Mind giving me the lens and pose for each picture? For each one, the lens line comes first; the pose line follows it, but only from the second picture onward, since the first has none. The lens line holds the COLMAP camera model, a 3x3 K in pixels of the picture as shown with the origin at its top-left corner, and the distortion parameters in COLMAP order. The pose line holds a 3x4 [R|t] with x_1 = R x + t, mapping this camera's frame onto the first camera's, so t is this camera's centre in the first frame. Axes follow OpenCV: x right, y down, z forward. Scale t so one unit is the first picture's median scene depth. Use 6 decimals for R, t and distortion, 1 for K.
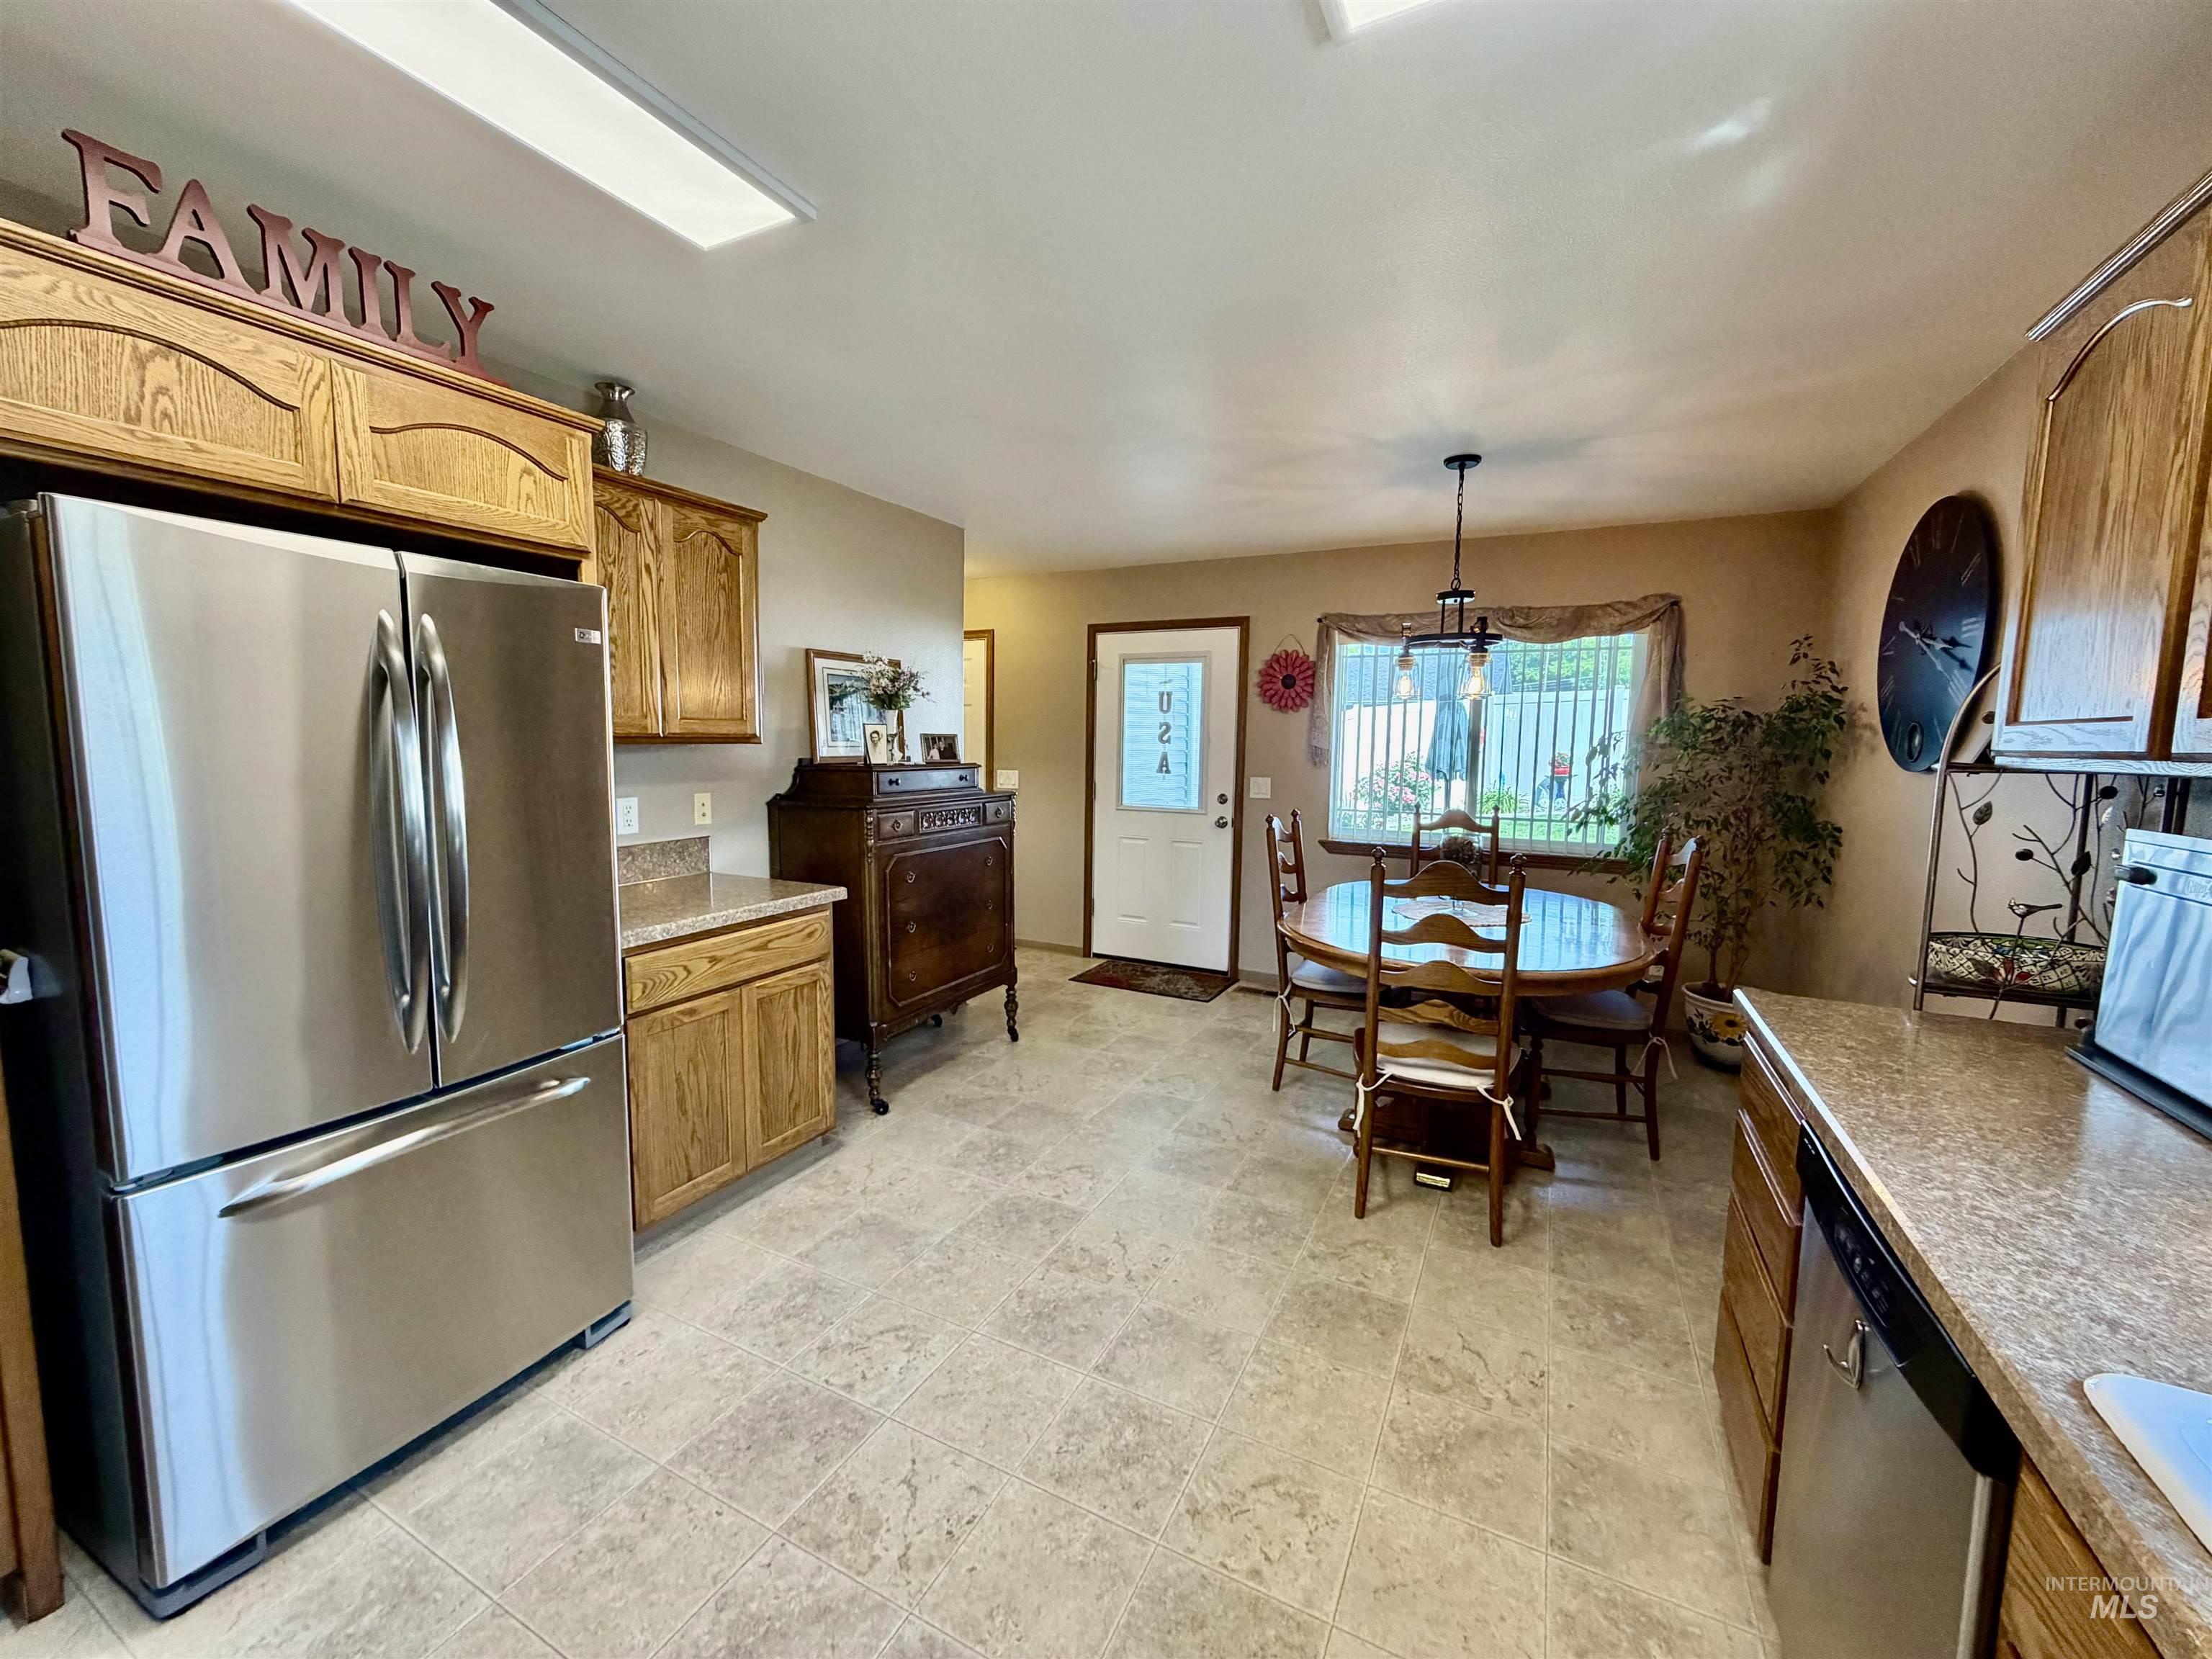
lens RADIAL K [[882.0, 0, 1094.7], [0, 882.0, 828.3], [0, 0, 1]] dist [-0.000746, 0.000361]
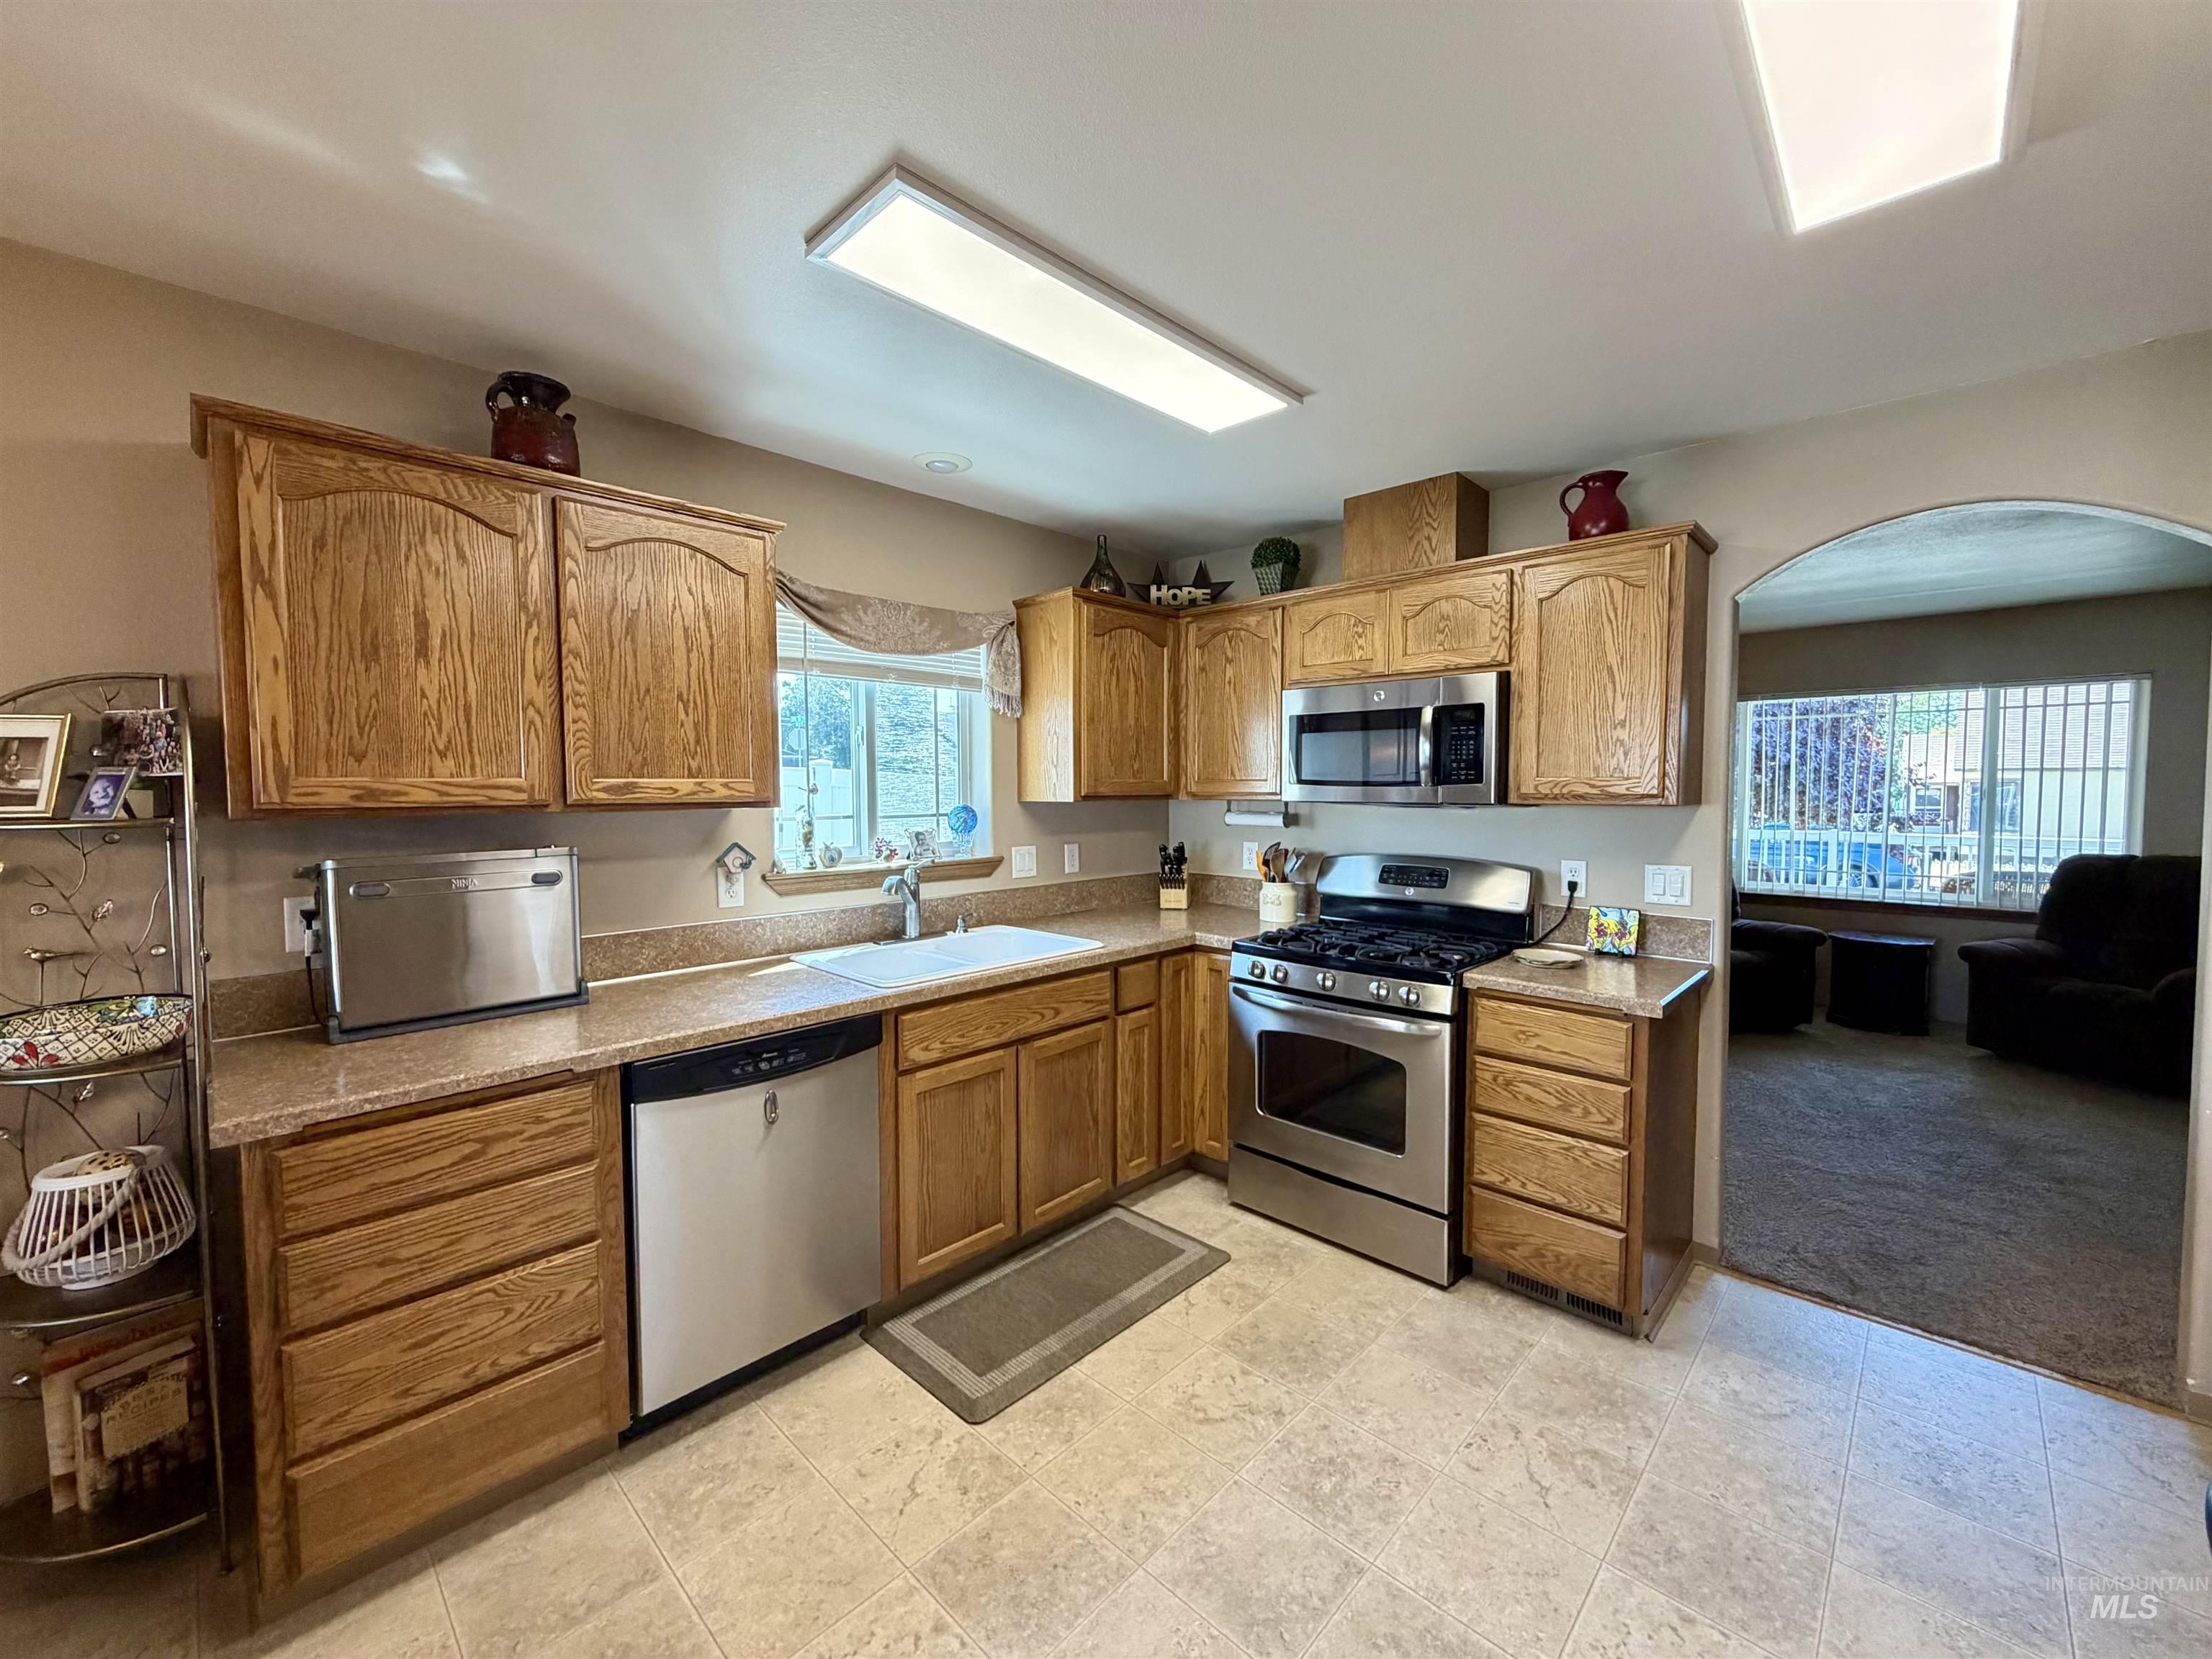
lens RADIAL K [[882.0, 0, 1096.4], [0, 882.0, 830.9], [0, 0, 1]] dist [-0.000746, 0.000361]
pose [[-0.957224, -0.025412, 0.288229, -0.110220], [0.019725, 0.988087, 0.152625, -0.087136], [-0.288673, 0.151781, -0.945320, 0.757362]]
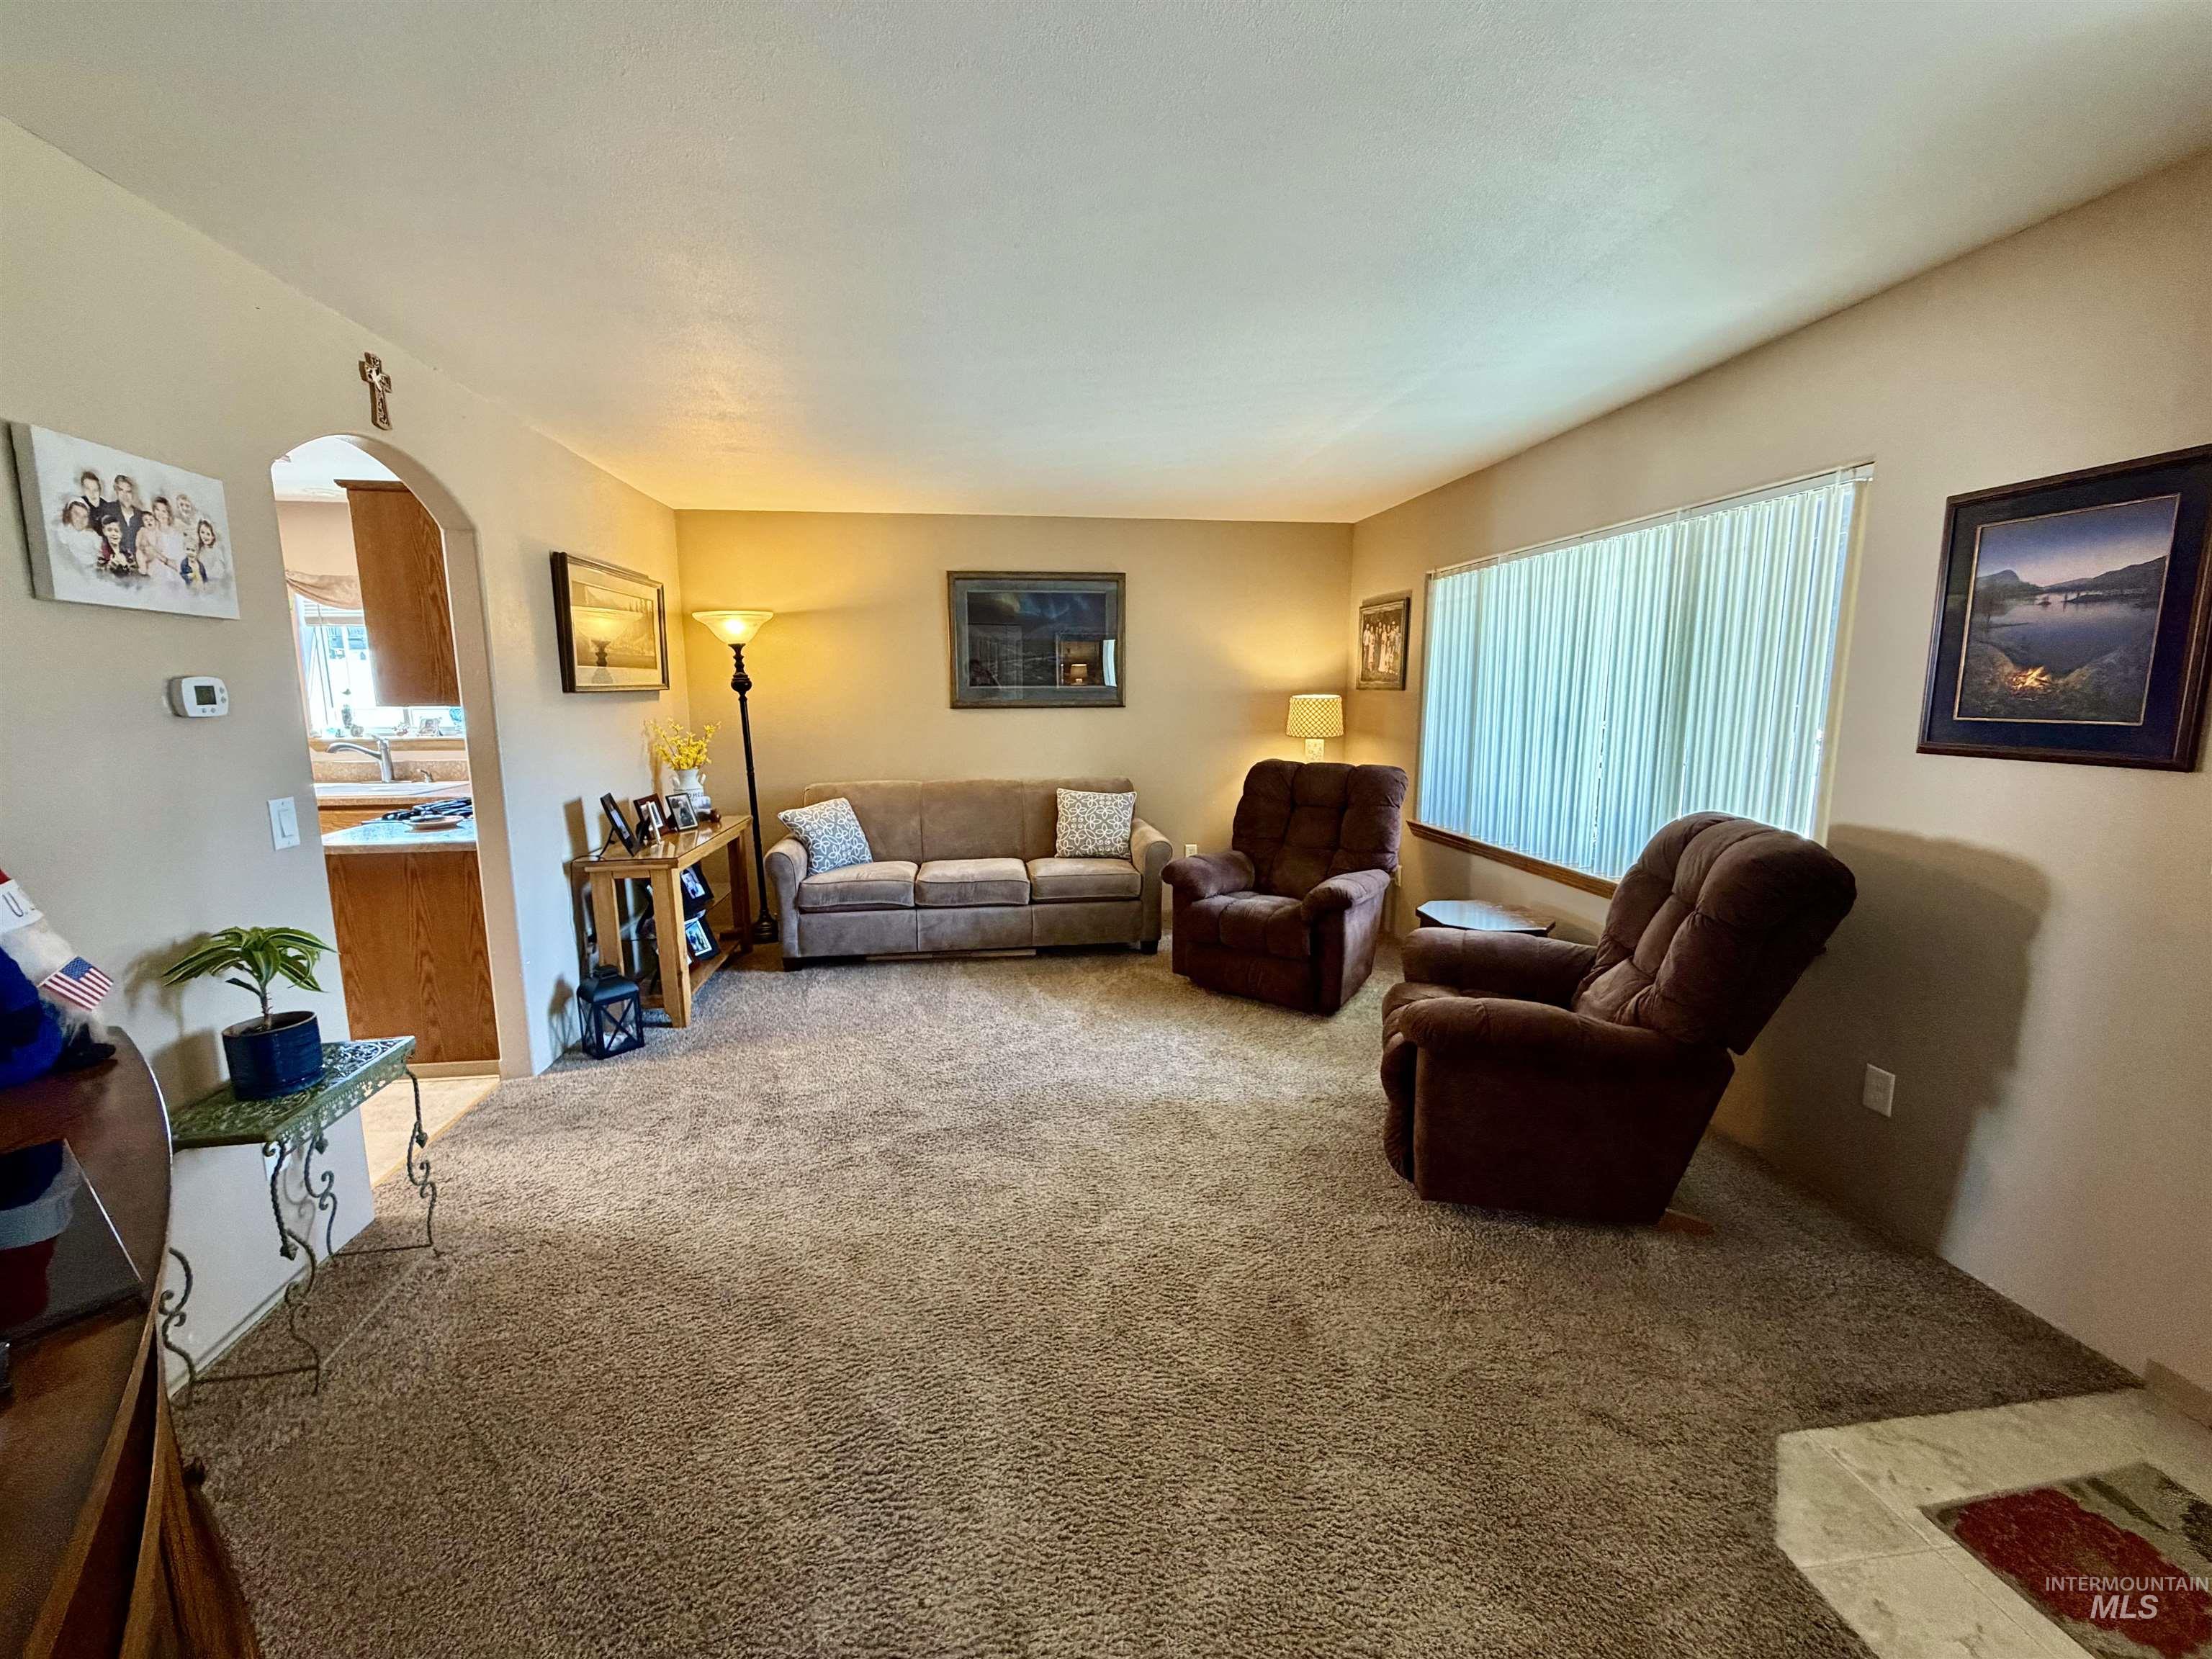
lens RADIAL K [[882.0, 0, 1097.5], [0, 882.0, 822.4], [0, 0, 1]] dist [-0.000746, 0.000361]
pose [[-0.572378, -0.137570, 0.808368, -1.490508], [0.079382, 0.971899, 0.221608, -0.021212], [-0.816139, 0.191013, -0.545373, -0.112649]]
